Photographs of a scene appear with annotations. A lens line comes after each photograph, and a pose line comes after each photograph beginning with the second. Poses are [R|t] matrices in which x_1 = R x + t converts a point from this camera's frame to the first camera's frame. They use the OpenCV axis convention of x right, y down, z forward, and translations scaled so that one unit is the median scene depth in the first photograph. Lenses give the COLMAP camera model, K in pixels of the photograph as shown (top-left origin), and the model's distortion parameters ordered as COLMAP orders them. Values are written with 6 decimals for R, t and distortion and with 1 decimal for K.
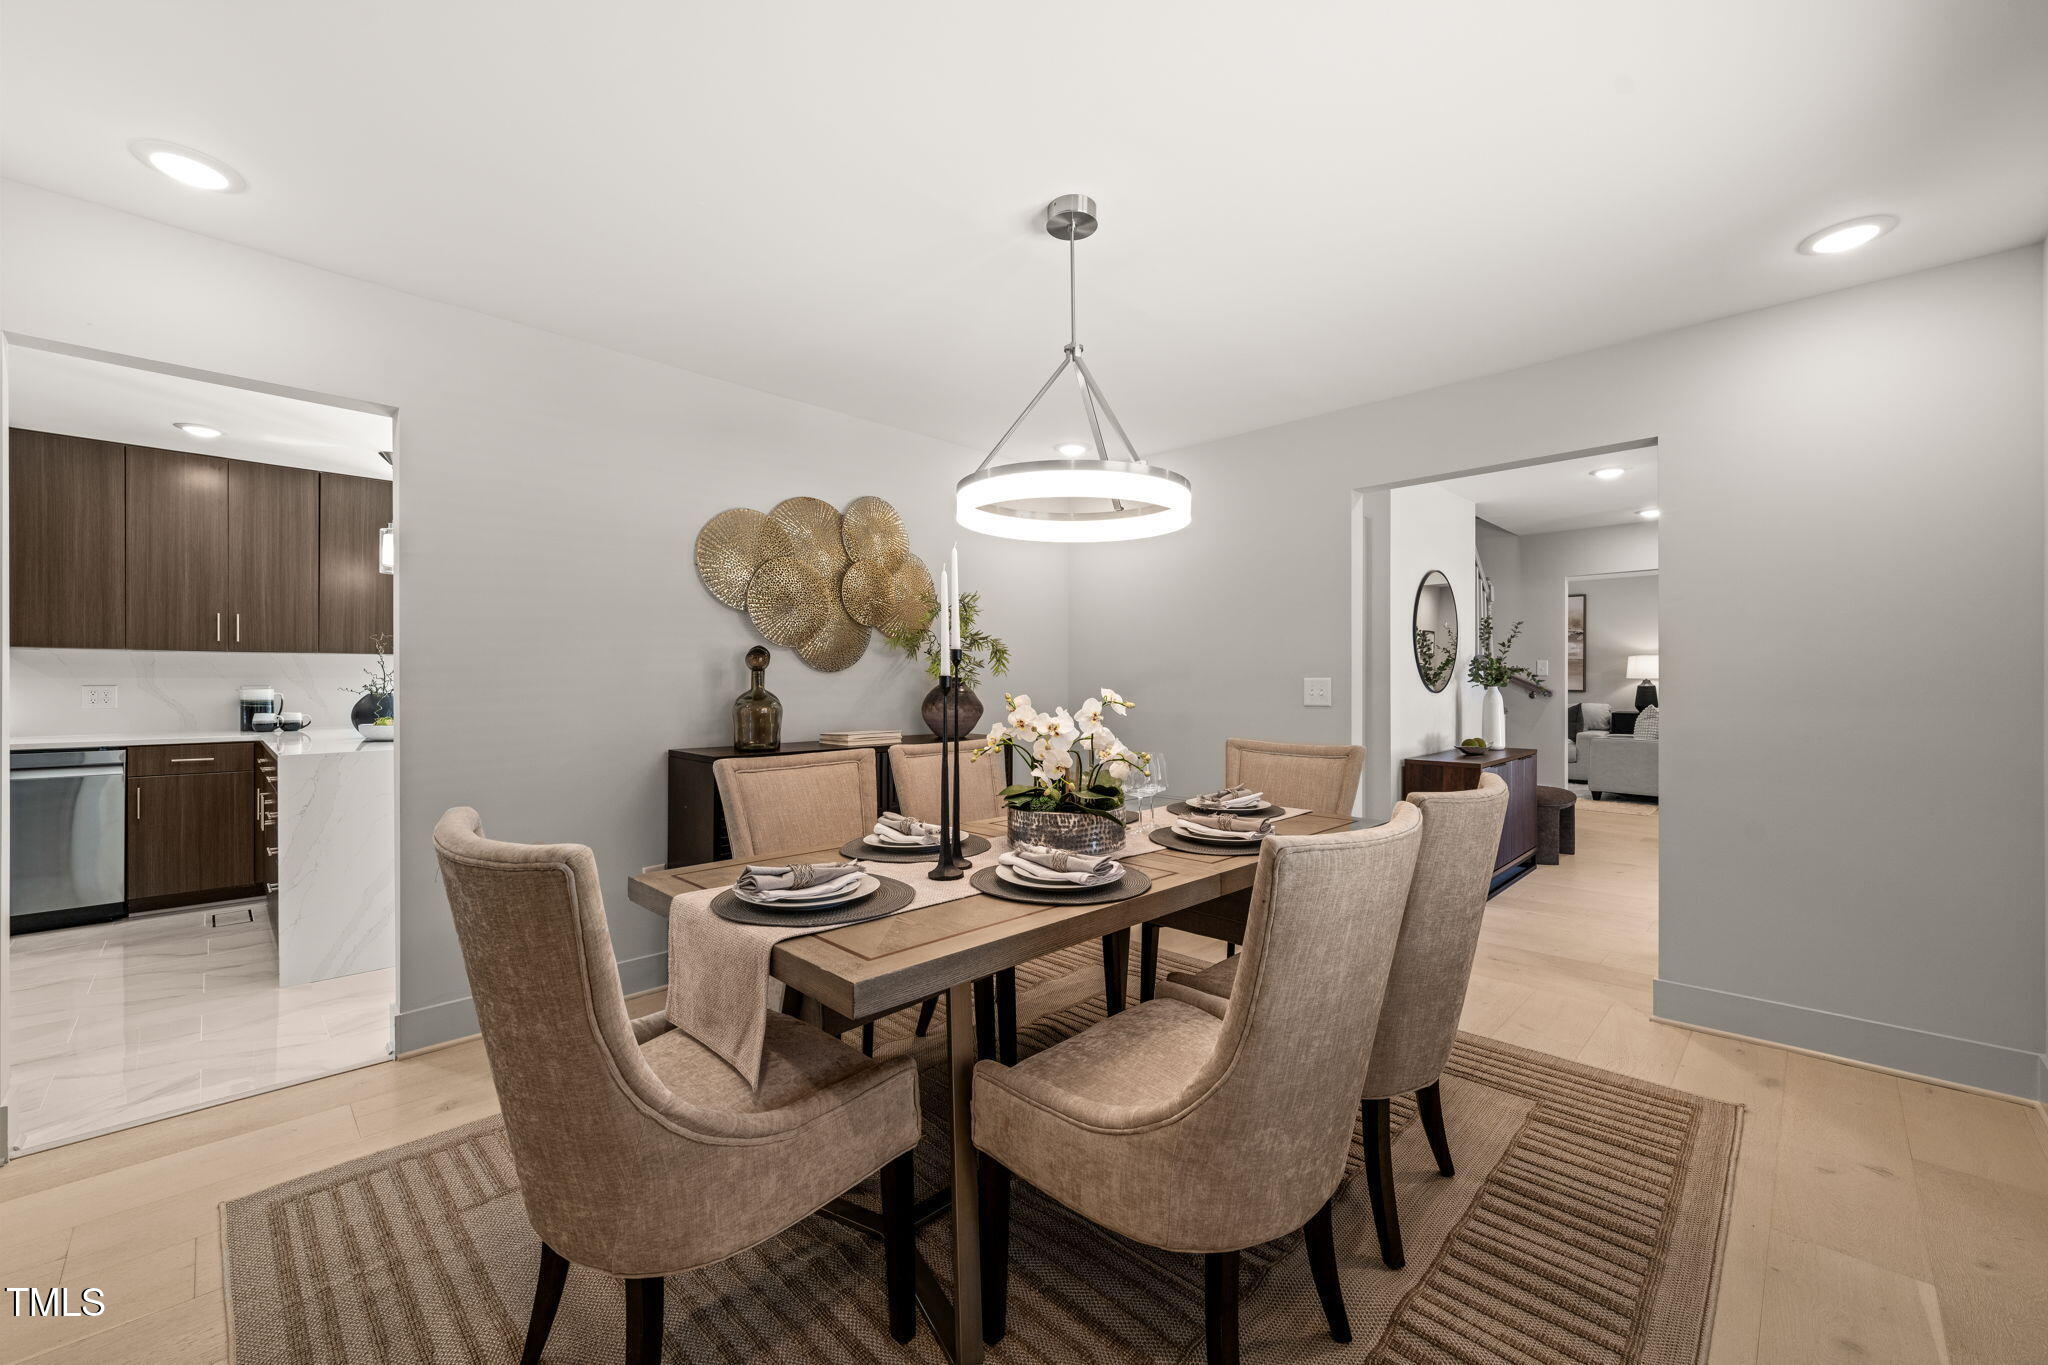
lens RADIAL K [[809.1, 0, 1019.3], [0, 809.1, 687.7], [0, 0, 1]] dist [-0.000324, 0.000200]
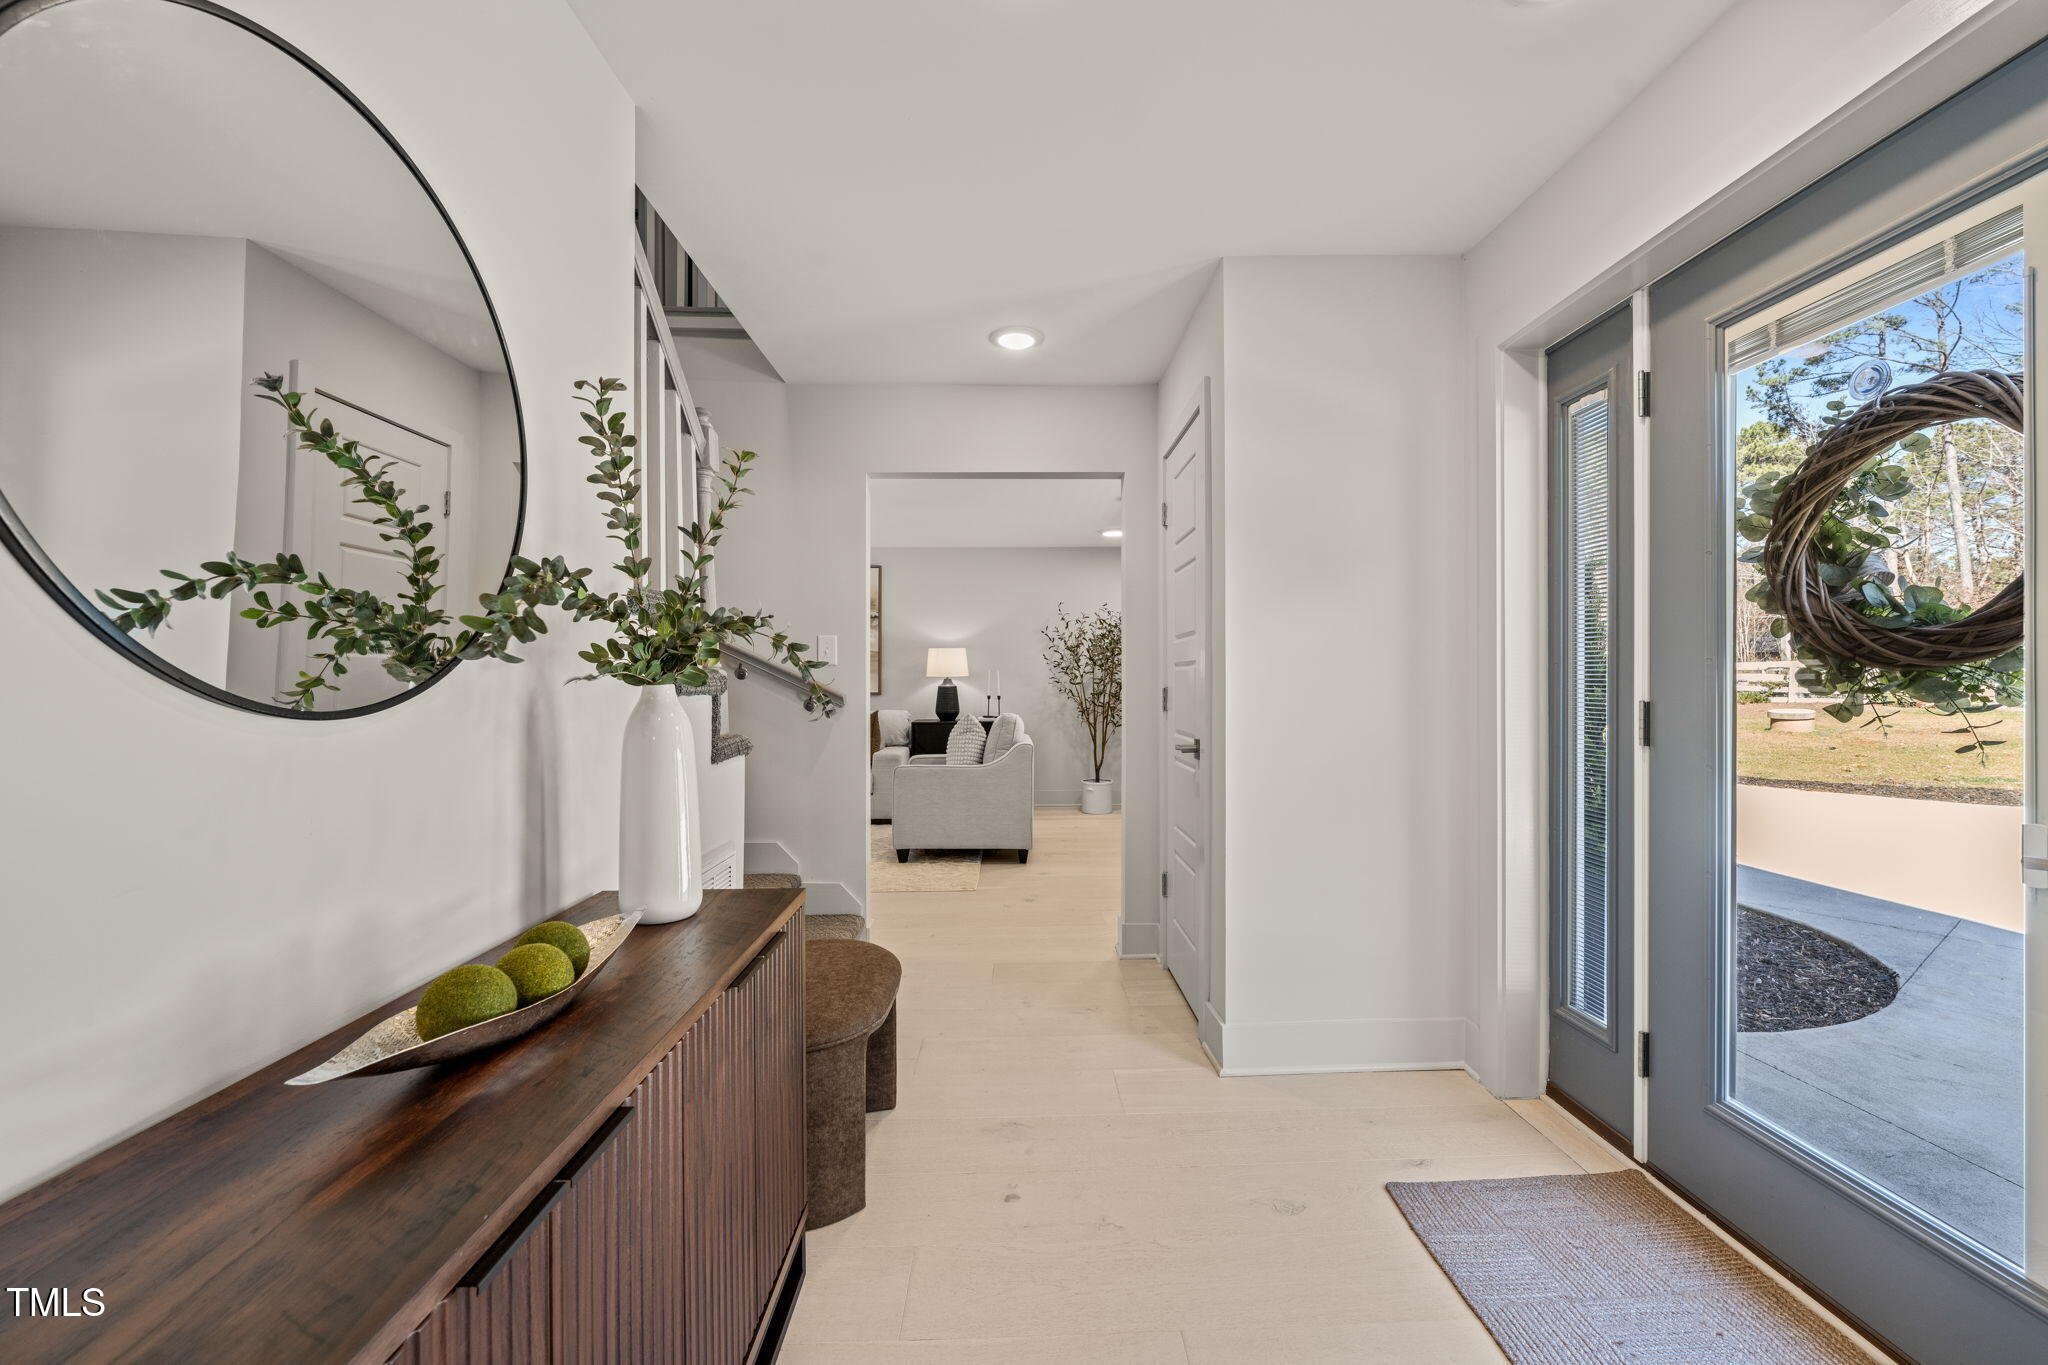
lens RADIAL K [[809.1, 0, 1020.1], [0, 809.1, 688.0], [0, 0, 1]] dist [-0.000324, 0.000200]
pose [[0.698848, -0.004082, 0.715258, 0.559918], [0.009670, 0.999946, -0.003741, 0.005205], [-0.715205, 0.009531, 0.698850, 0.846838]]
